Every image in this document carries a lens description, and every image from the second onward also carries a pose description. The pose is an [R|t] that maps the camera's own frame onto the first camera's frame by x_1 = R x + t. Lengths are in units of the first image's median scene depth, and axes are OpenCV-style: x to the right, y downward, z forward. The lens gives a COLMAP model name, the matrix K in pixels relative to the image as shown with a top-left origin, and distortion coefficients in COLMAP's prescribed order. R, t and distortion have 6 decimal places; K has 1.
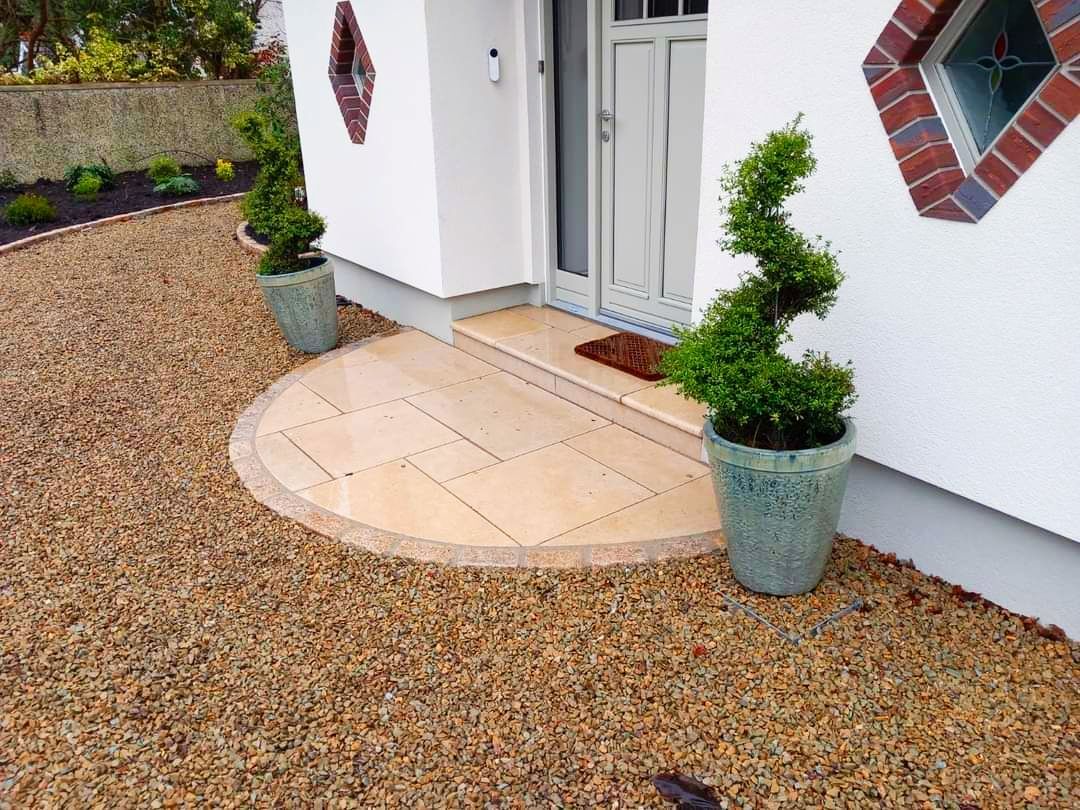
lens RADIAL K [[818.4, 0, 540.6], [0, 818.4, 409.7], [0, 0, 1]] dist [0.014675, -0.031392]
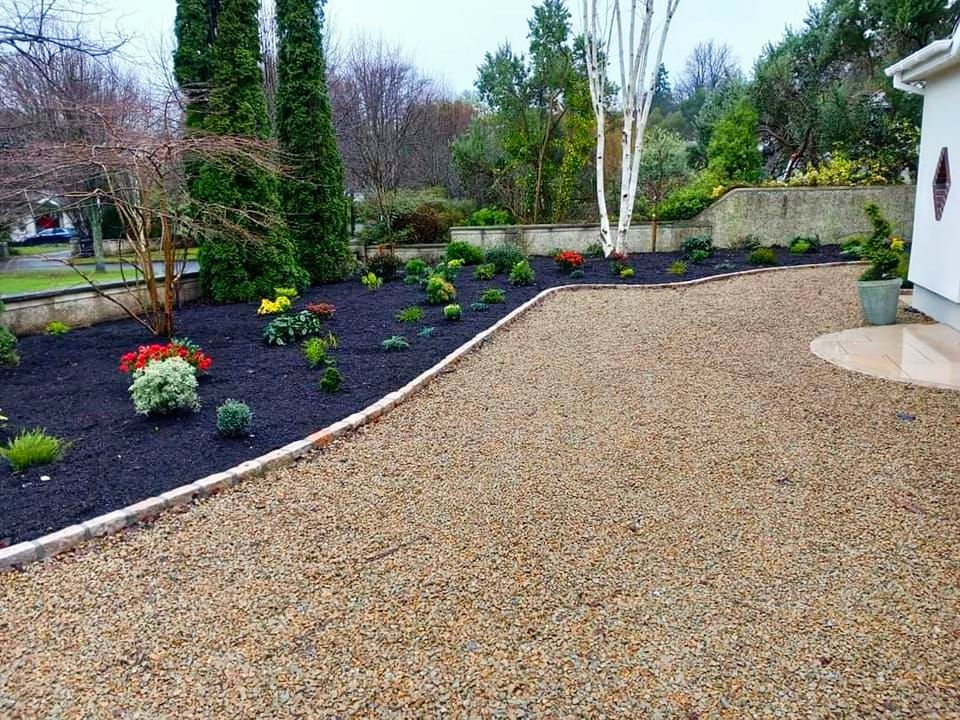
lens RADIAL K [[727.5, 0, 477.6], [0, 727.5, 361.6], [0, 0, 1]] dist [0.014675, -0.031392]
pose [[0.603933, 0.183493, -0.775626, 0.207558], [-0.290943, 0.956740, -0.000200, 0.119741], [0.742036, 0.225784, 0.631193, -0.309596]]
